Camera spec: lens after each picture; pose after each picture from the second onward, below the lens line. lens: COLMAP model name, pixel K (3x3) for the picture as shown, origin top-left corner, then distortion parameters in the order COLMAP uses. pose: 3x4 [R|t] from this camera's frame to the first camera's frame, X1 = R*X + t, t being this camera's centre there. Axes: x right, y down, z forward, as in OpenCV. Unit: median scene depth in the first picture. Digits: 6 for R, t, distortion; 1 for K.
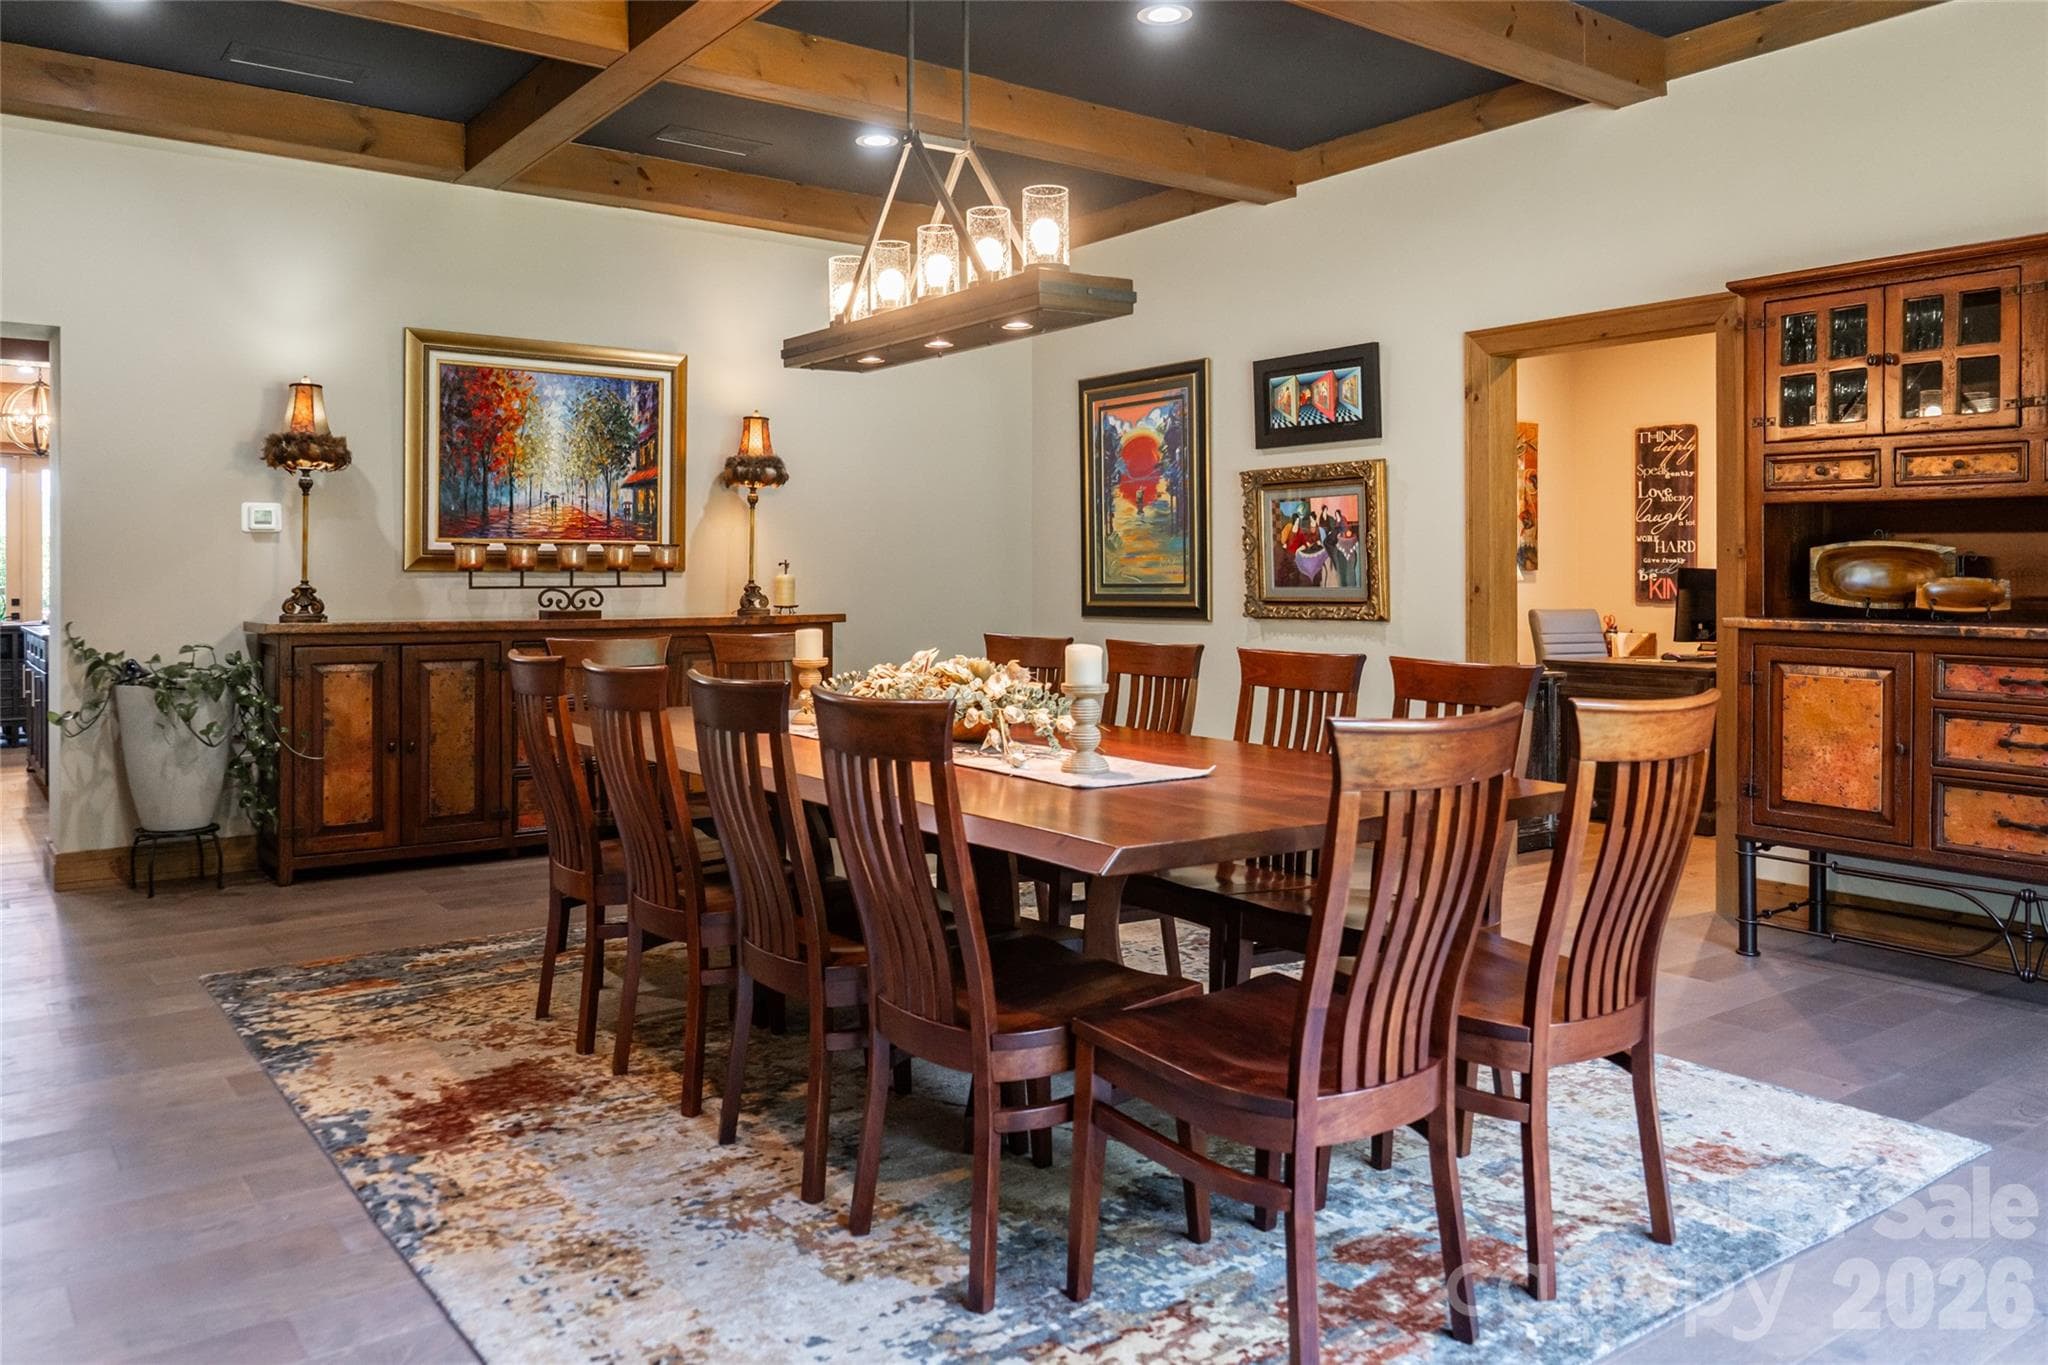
lens RADIAL K [[1490.2, 0, 1024.0], [0, 1490.2, 682.5], [0, 0, 1]] dist [-0.004181, -0.000796]
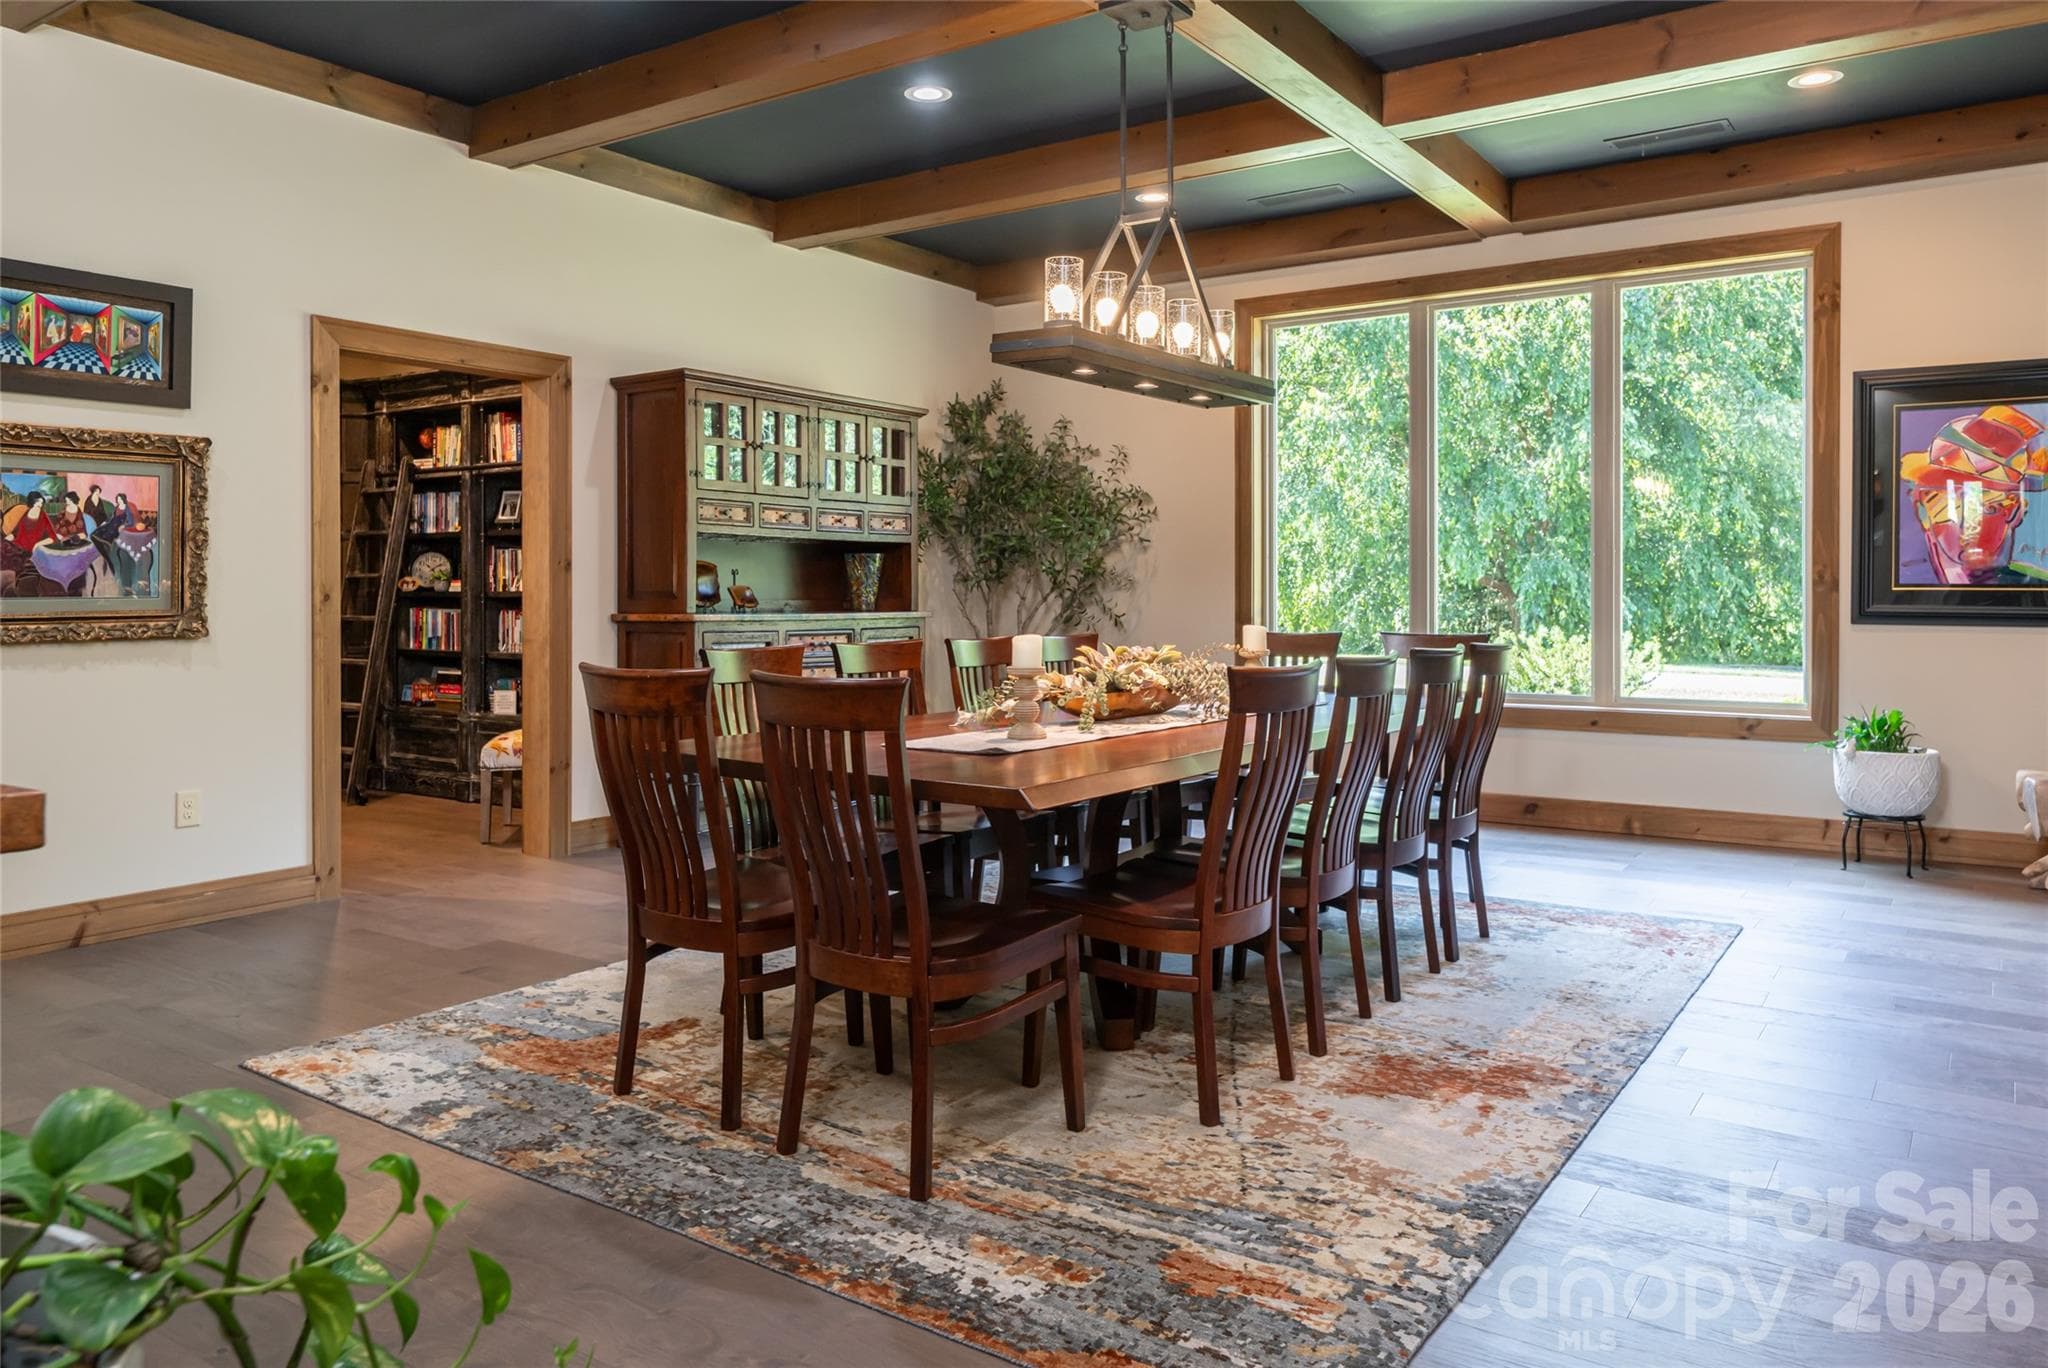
lens RADIAL K [[1426.0, 0, 1024.0], [0, 1426.0, 684.0], [0, 0, 1]] dist [0.003371, 0.000573]
pose [[-0.323706, -0.057517, 0.944408, -1.146574], [0.069768, 0.993982, 0.084450, -0.093648], [-0.943582, 0.093226, -0.317746, 1.510032]]
